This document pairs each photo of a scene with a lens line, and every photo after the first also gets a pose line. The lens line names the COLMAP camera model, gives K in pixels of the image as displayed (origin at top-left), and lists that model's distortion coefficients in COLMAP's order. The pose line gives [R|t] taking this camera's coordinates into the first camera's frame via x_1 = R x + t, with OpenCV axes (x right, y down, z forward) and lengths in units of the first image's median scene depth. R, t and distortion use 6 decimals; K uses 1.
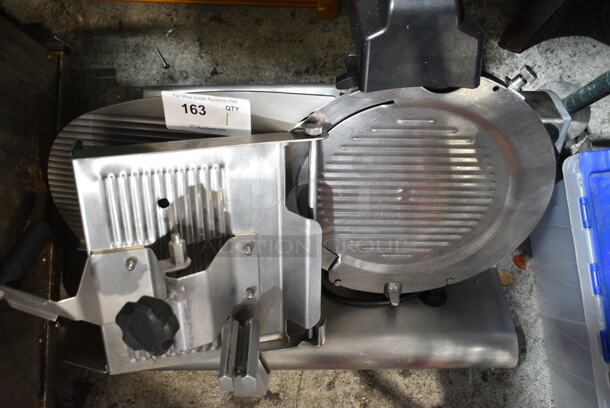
lens RADIAL K [[624.6, 0, 305.6], [0, 624.6, 200.2], [0, 0, 1]] dist [-0.029432, 0.000000]
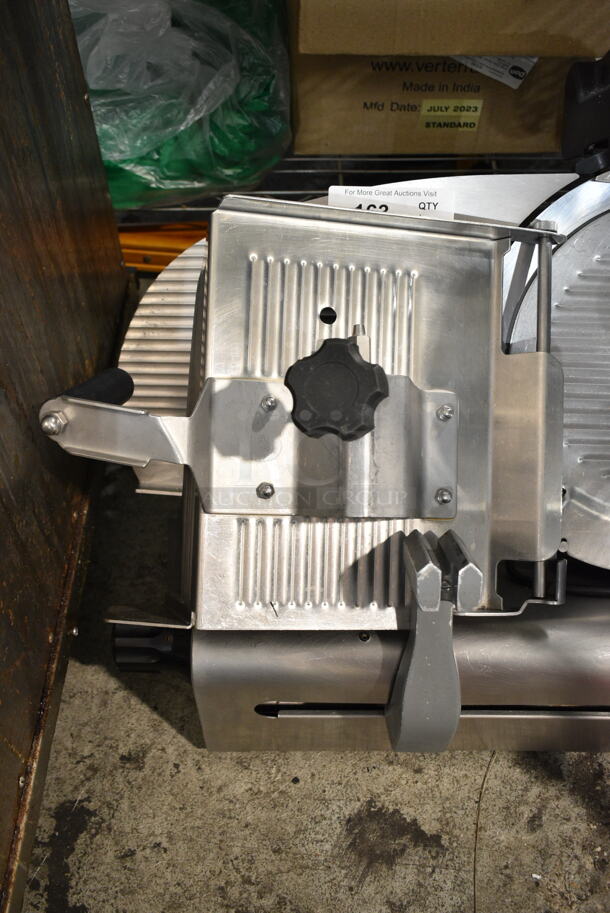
lens RADIAL K [[934.8, 0, 302.4], [0, 934.8, 454.1], [0, 0, 1]] dist [-0.029432, 0.000000]
pose [[0.999622, 0.027202, 0.003878, -0.174065], [-0.021592, 0.864955, -0.501384, 0.431427], [-0.016993, 0.501111, 0.865216, 0.145738]]
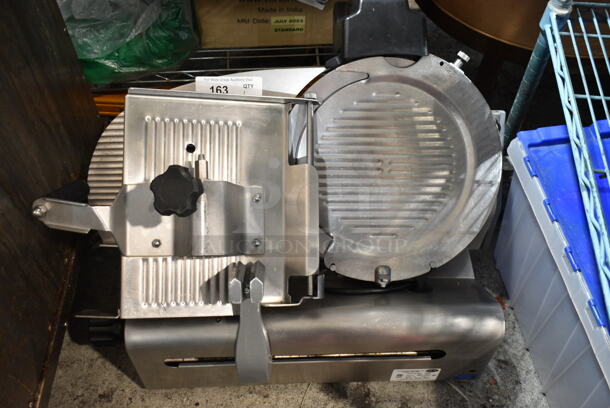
lens RADIAL K [[624.6, 0, 305.8], [0, 624.6, 202.4], [0, 0, 1]] dist [-0.029432, 0.000000]
pose [[0.999317, -0.006122, 0.036441, -0.030483], [0.024112, 0.855329, -0.517524, 0.508847], [-0.028000, 0.518049, 0.854892, -0.008600]]
